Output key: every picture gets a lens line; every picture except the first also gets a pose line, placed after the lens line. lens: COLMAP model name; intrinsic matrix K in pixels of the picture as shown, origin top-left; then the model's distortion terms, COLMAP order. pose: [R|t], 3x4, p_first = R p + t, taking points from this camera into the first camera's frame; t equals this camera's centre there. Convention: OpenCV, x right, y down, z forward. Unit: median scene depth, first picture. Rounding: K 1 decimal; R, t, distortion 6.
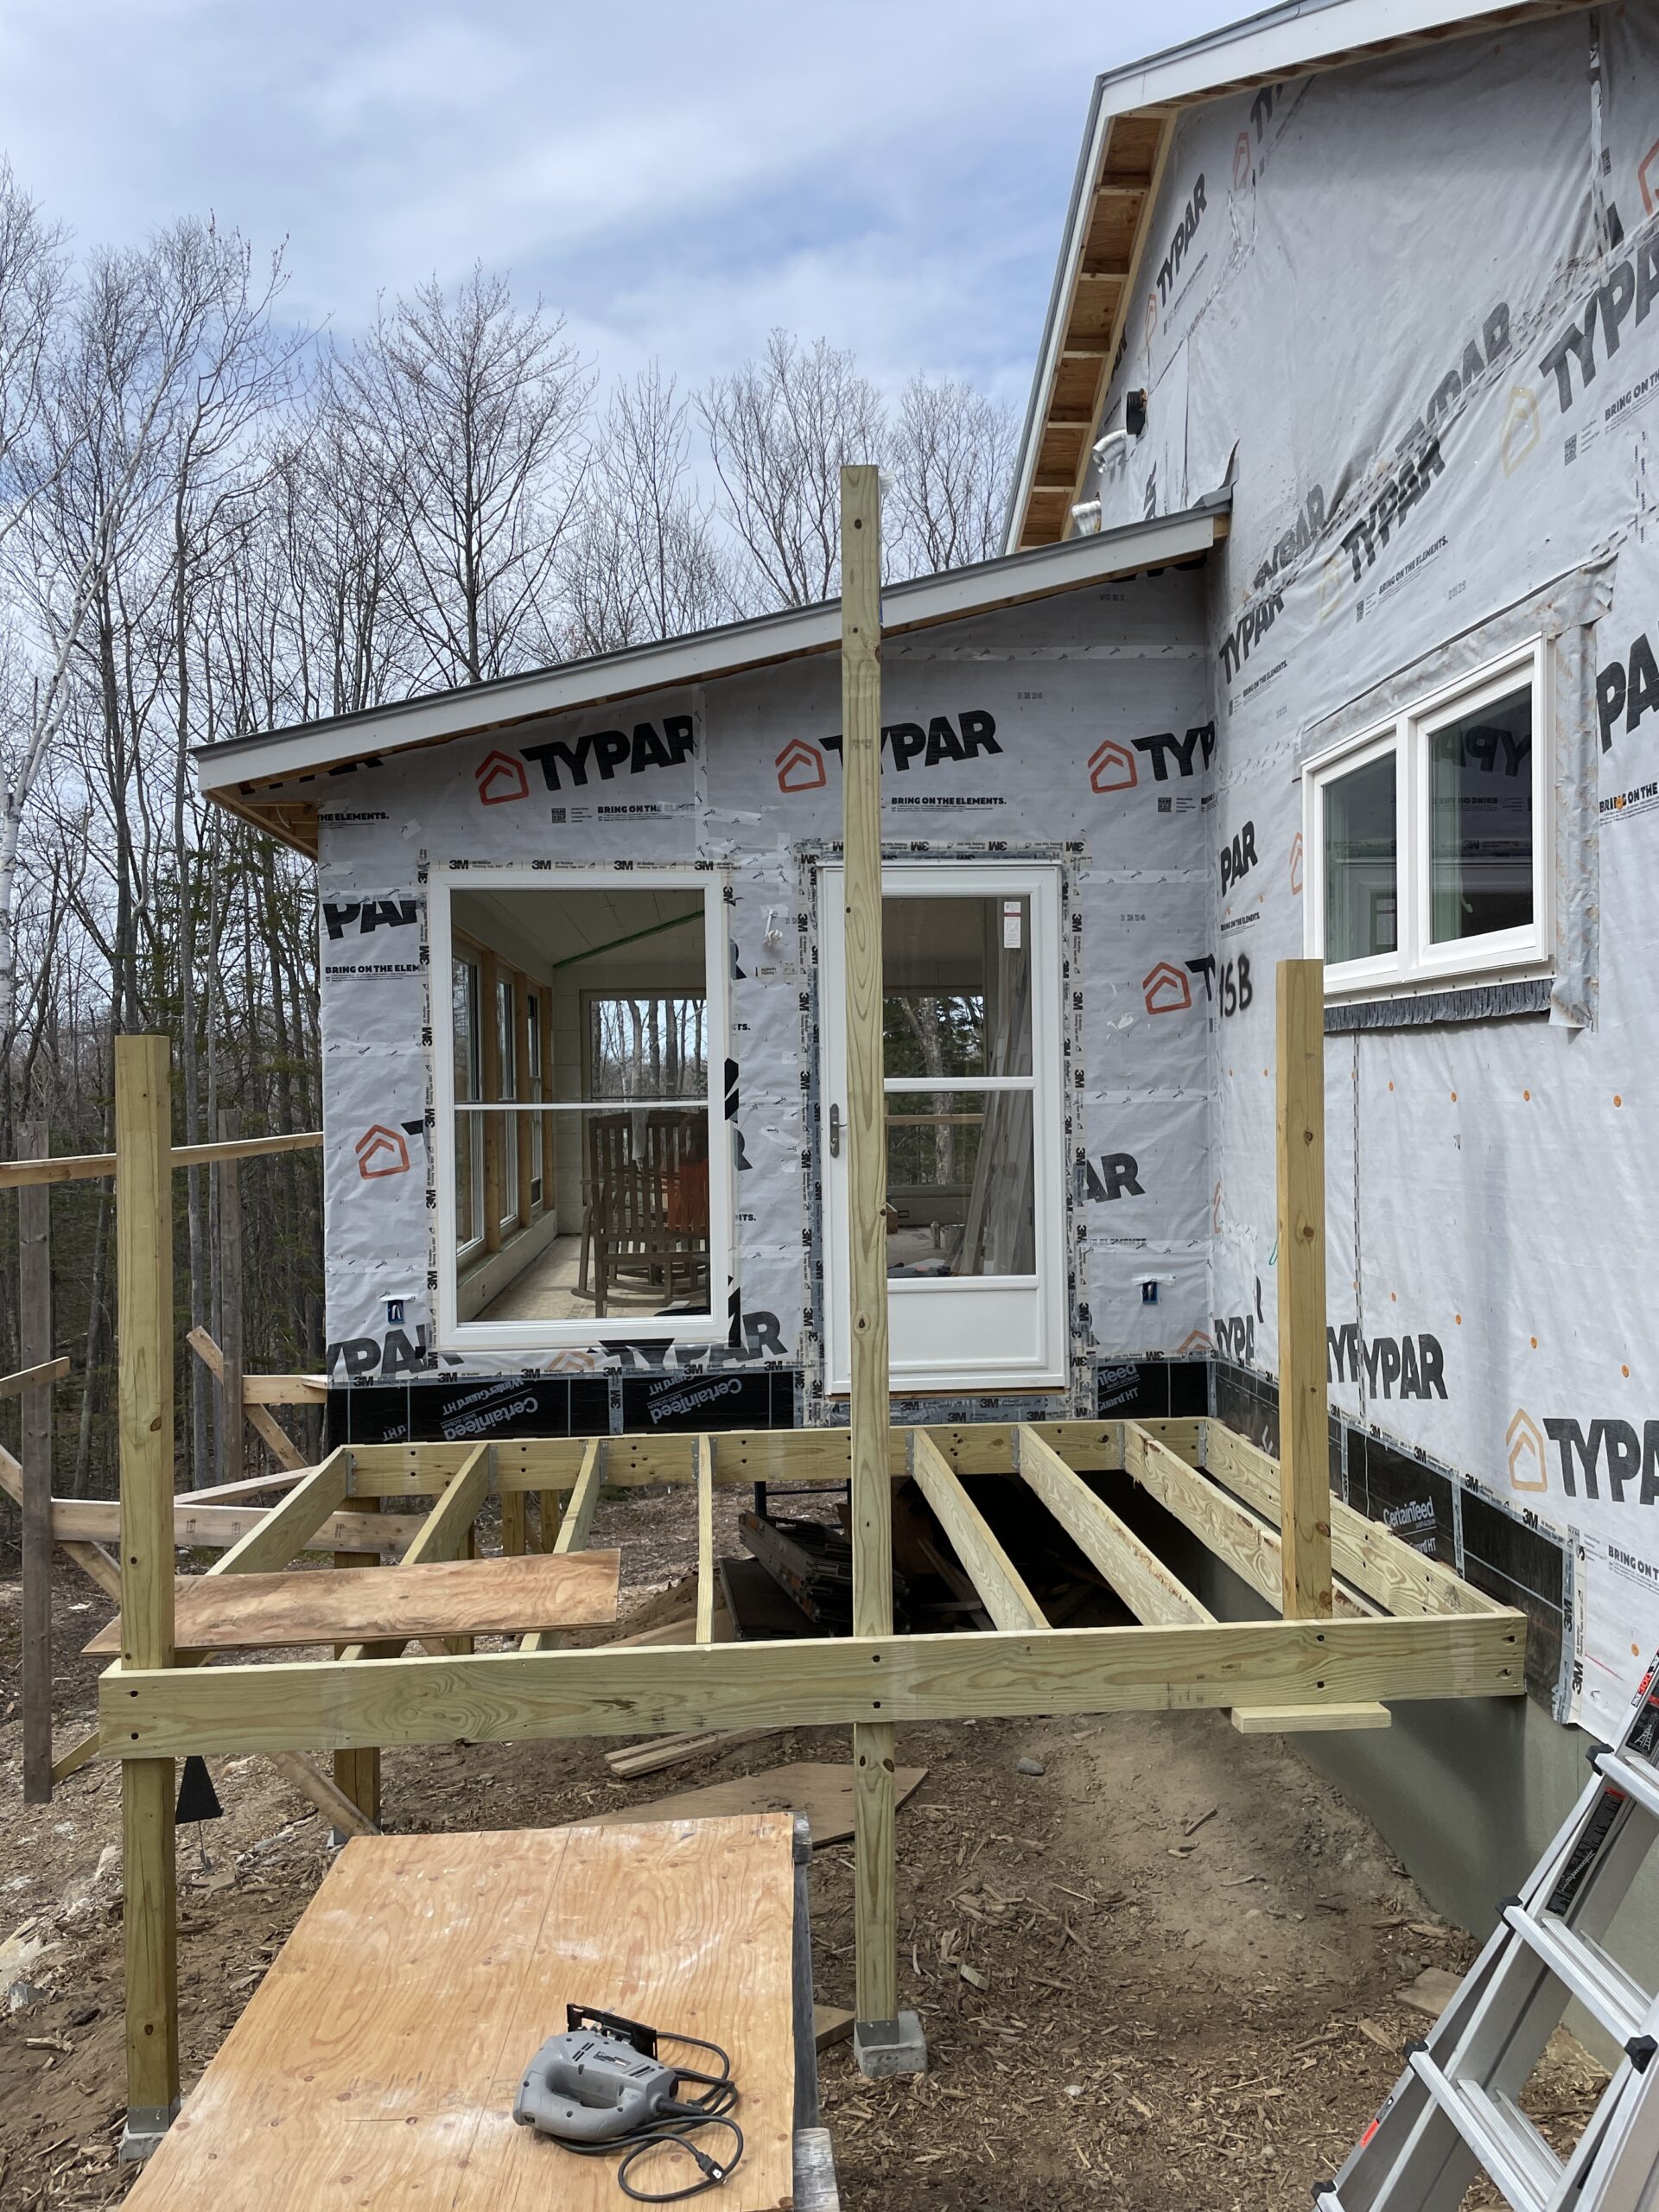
lens RADIAL K [[1687.8, 0, 833.7], [0, 1687.8, 1101.4], [0, 0, 1]] dist [0.081065, -0.106451]
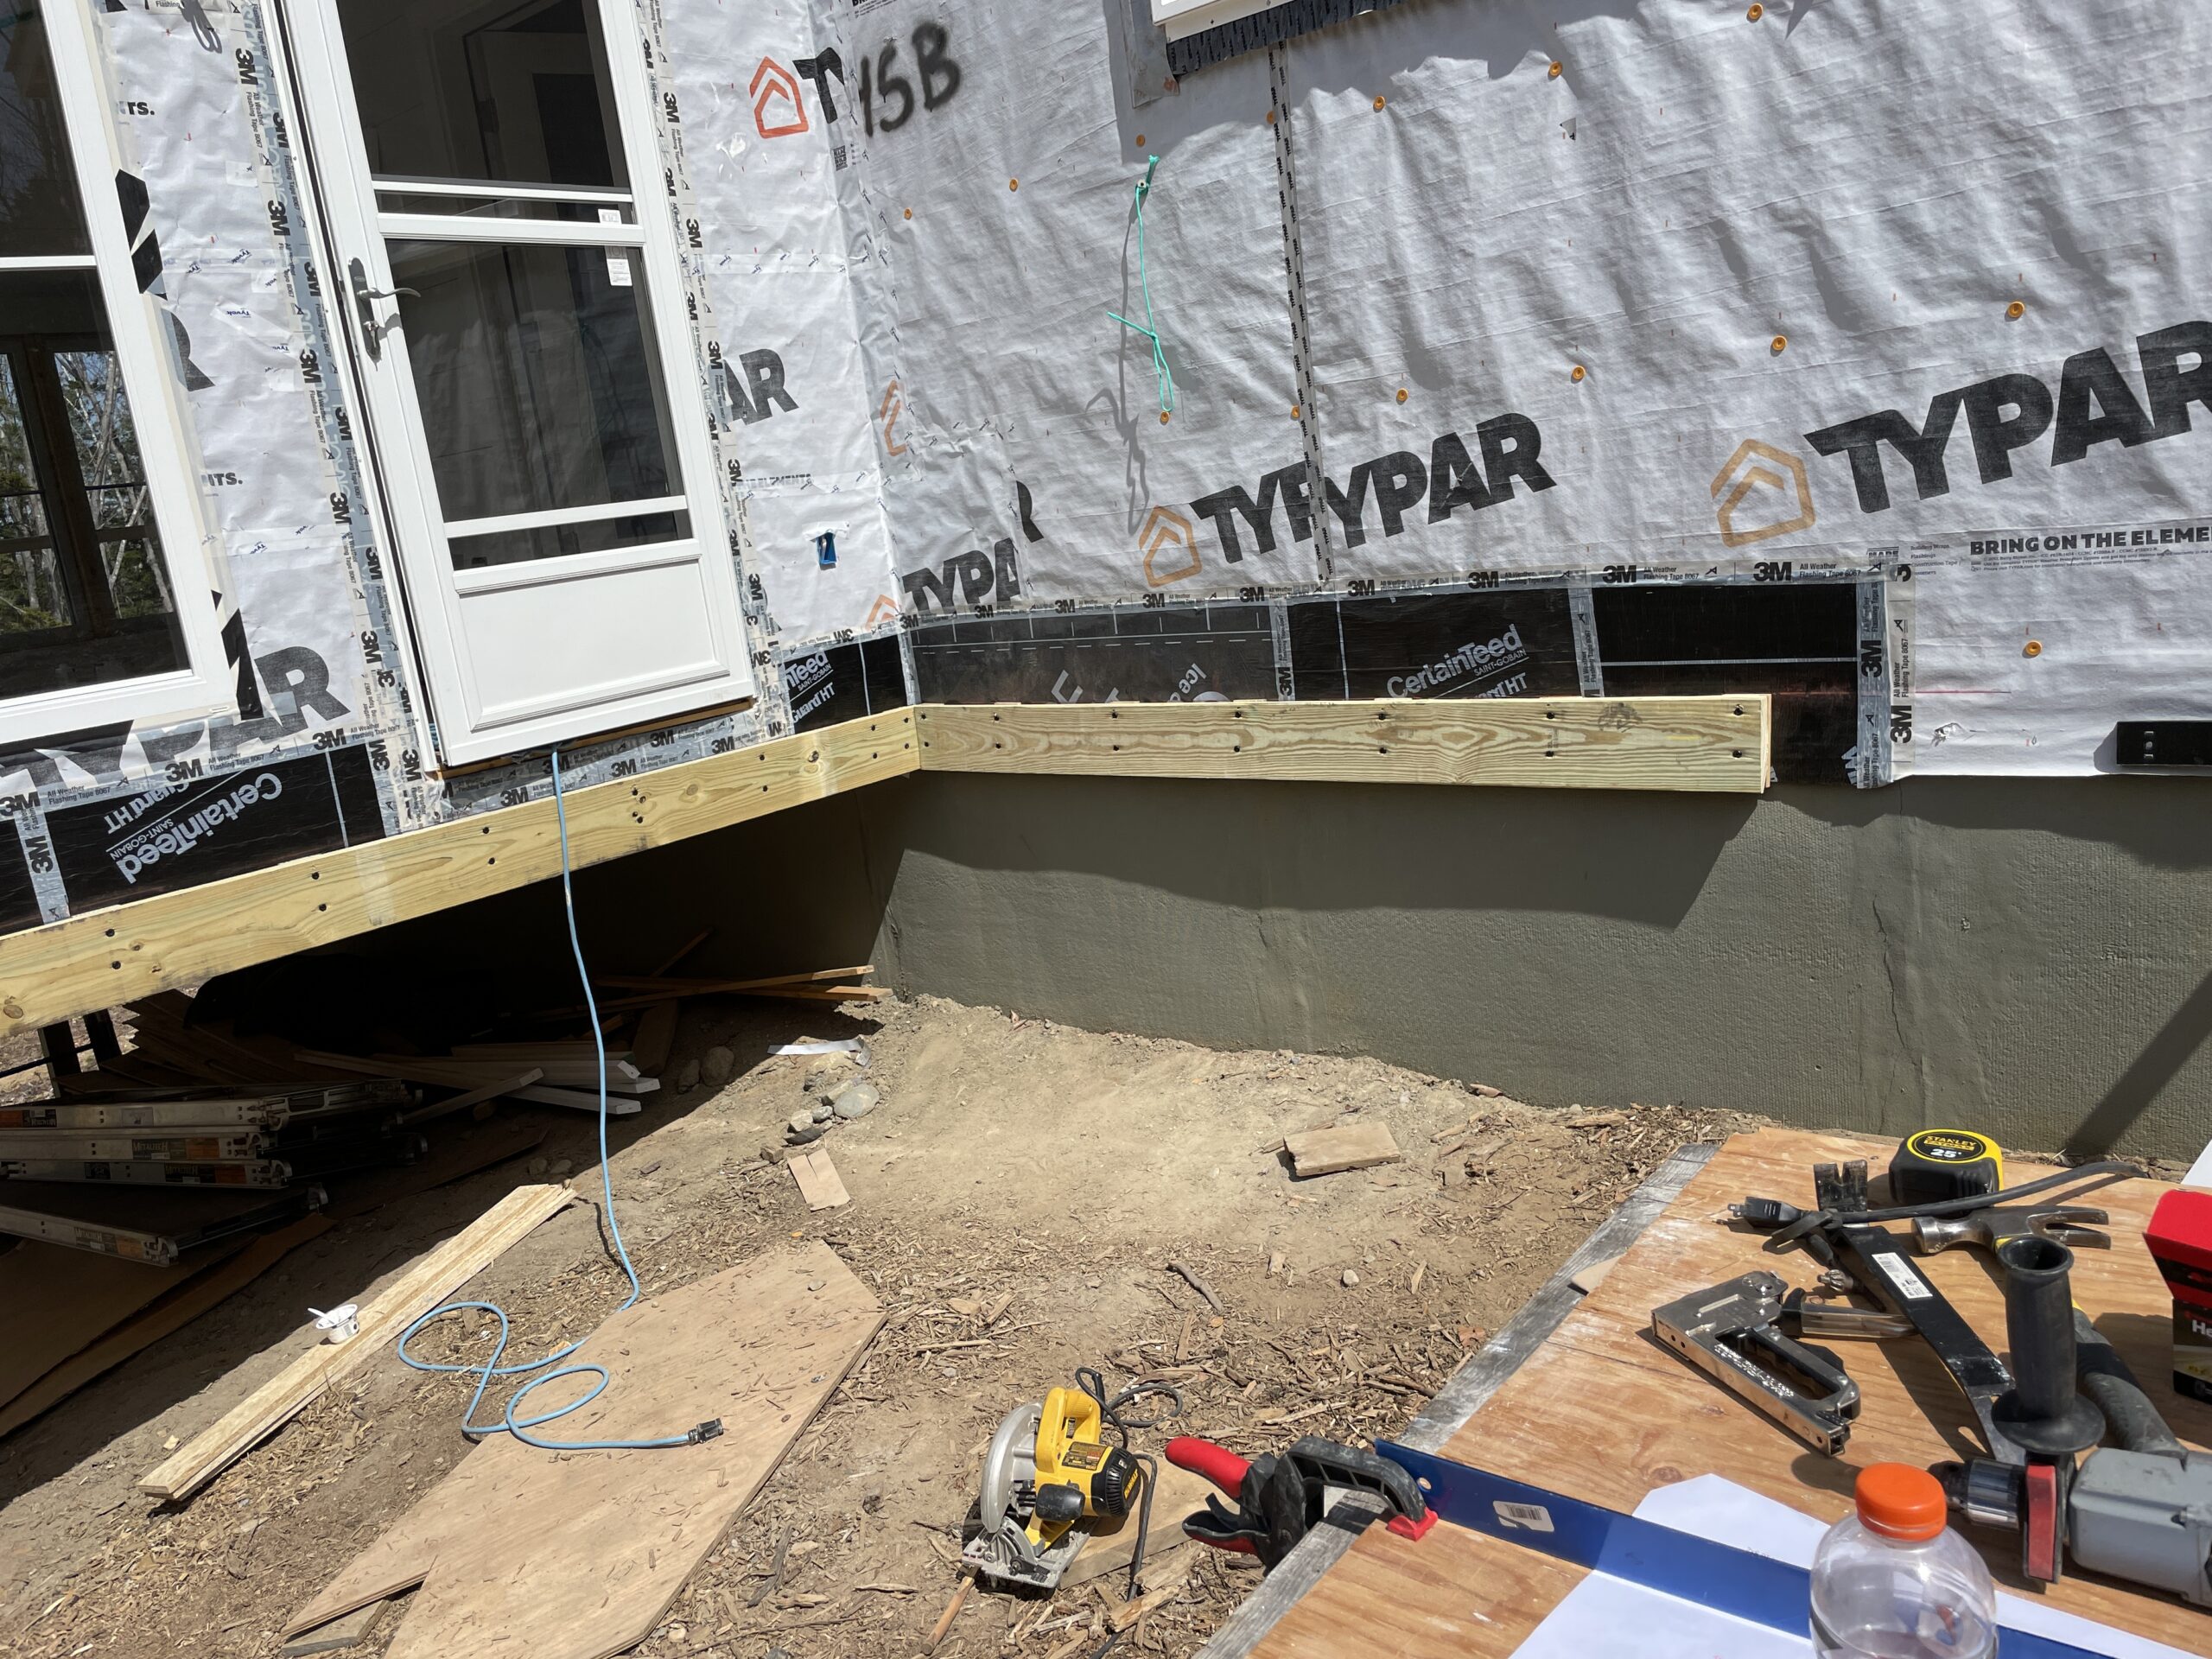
lens RADIAL K [[1687.8, 0, 1102.3], [0, 1687.8, 836.2], [0, 0, 1]] dist [0.081065, -0.106451]
pose [[0.704957, -0.221857, 0.673658, -0.248300], [0.121844, 0.973579, 0.193126, 0.108365], [-0.698706, -0.054065, 0.713364, 0.401479]]
